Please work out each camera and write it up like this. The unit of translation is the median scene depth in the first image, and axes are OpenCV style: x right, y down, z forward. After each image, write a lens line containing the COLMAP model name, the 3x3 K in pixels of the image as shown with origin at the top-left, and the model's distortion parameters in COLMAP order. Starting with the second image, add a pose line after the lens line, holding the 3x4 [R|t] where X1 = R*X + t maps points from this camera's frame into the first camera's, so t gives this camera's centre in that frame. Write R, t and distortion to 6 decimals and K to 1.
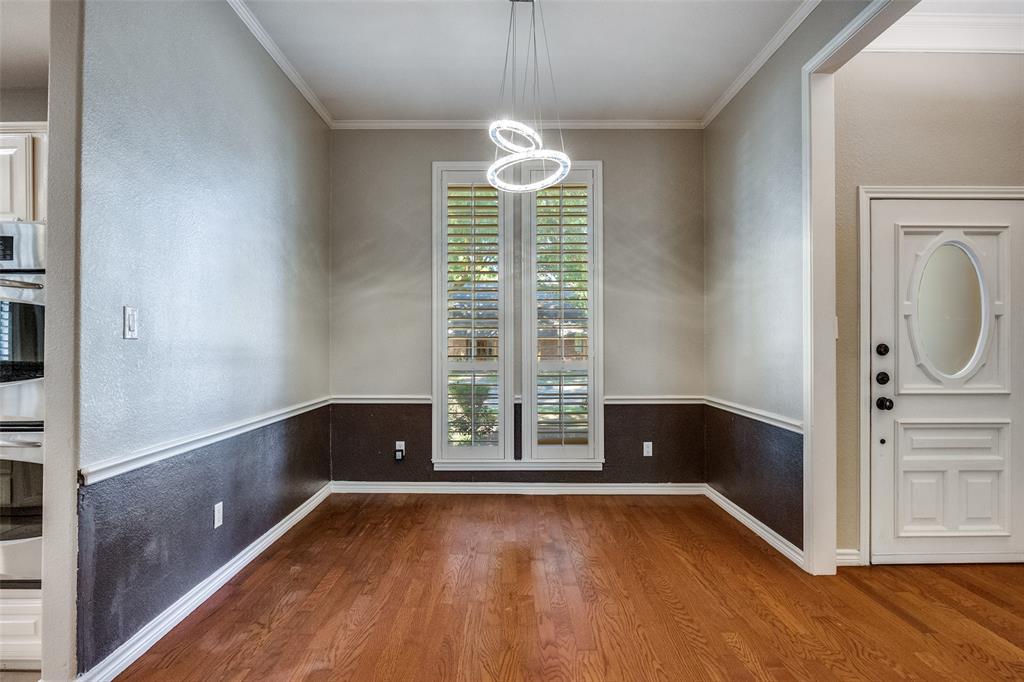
lens RADIAL K [[545.1, 0, 512.0], [0, 545.1, 341.0], [0, 0, 1]] dist [-0.000153, 0.000270]
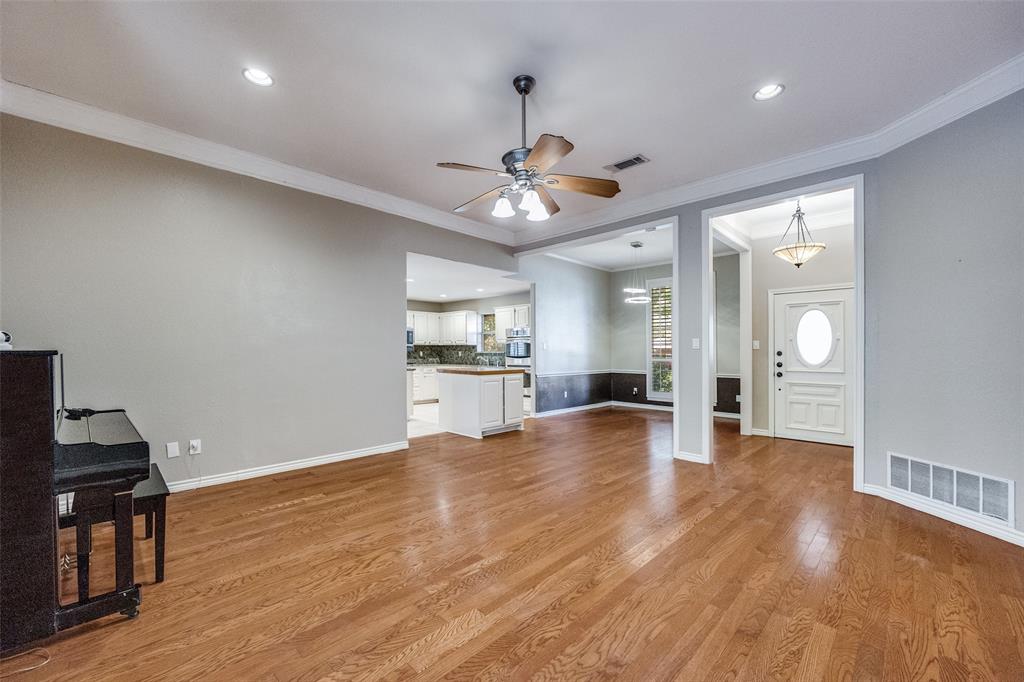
lens RADIAL K [[413.6, 0, 506.9], [0, 413.6, 340.6], [0, 0, 1]] dist [0.000268, 0.000010]
pose [[0.707949, -0.016499, -0.706070, 1.145805], [0.004229, 0.999808, -0.019123, -0.012191], [0.706250, 0.010552, 0.707883, -1.266613]]
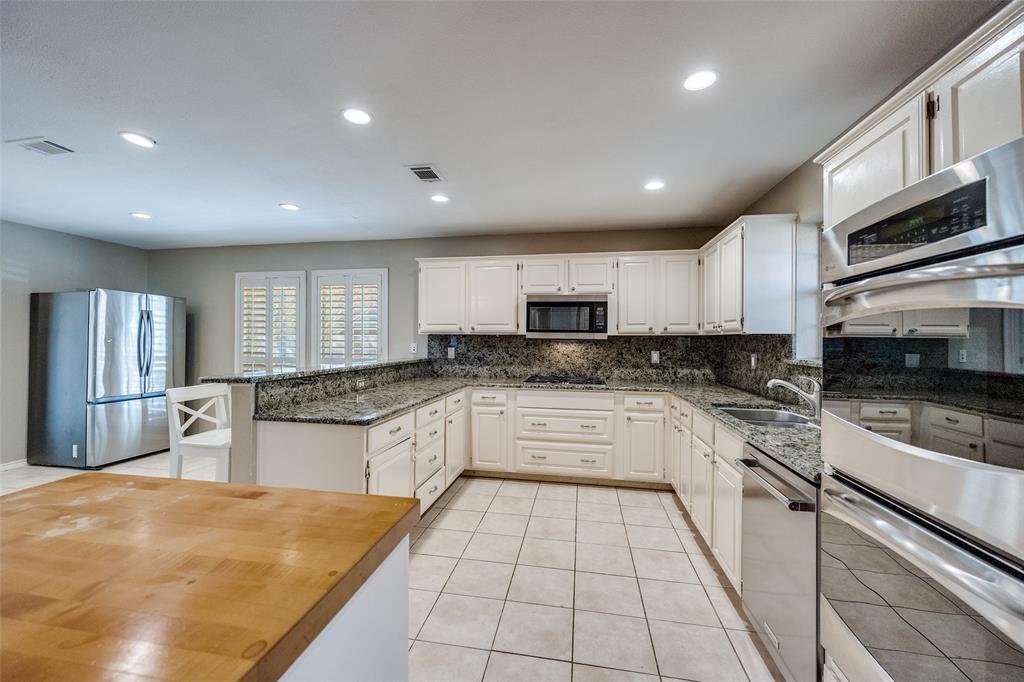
lens RADIAL K [[413.6, 0, 506.9], [0, 413.6, 340.6], [0, 0, 1]] dist [0.000268, 0.000010]
pose [[-0.190453, -0.002814, -0.981692, -0.288546], [-0.002115, 0.999995, -0.002456, -0.023334], [0.981694, 0.001608, -0.190458, 0.410118]]
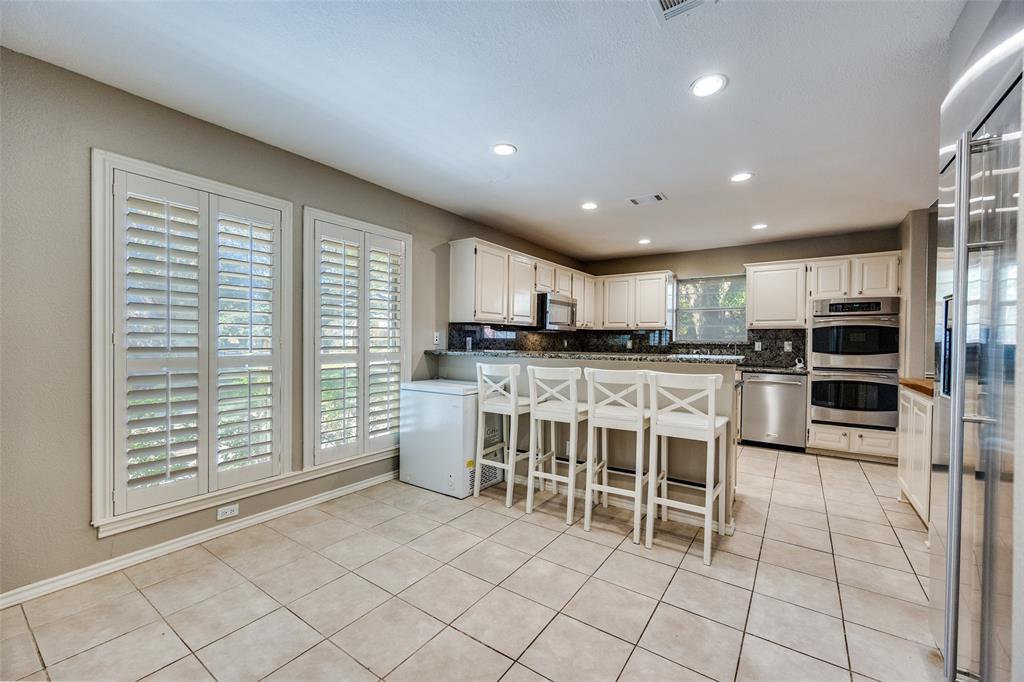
lens RADIAL K [[413.6, 0, 506.9], [0, 413.6, 340.6], [0, 0, 1]] dist [0.000268, 0.000010]
pose [[0.813325, 0.013859, -0.581645, -0.802981], [-0.009388, 0.999899, 0.010697, -0.006377], [0.581734, -0.003239, 0.813373, -1.164411]]
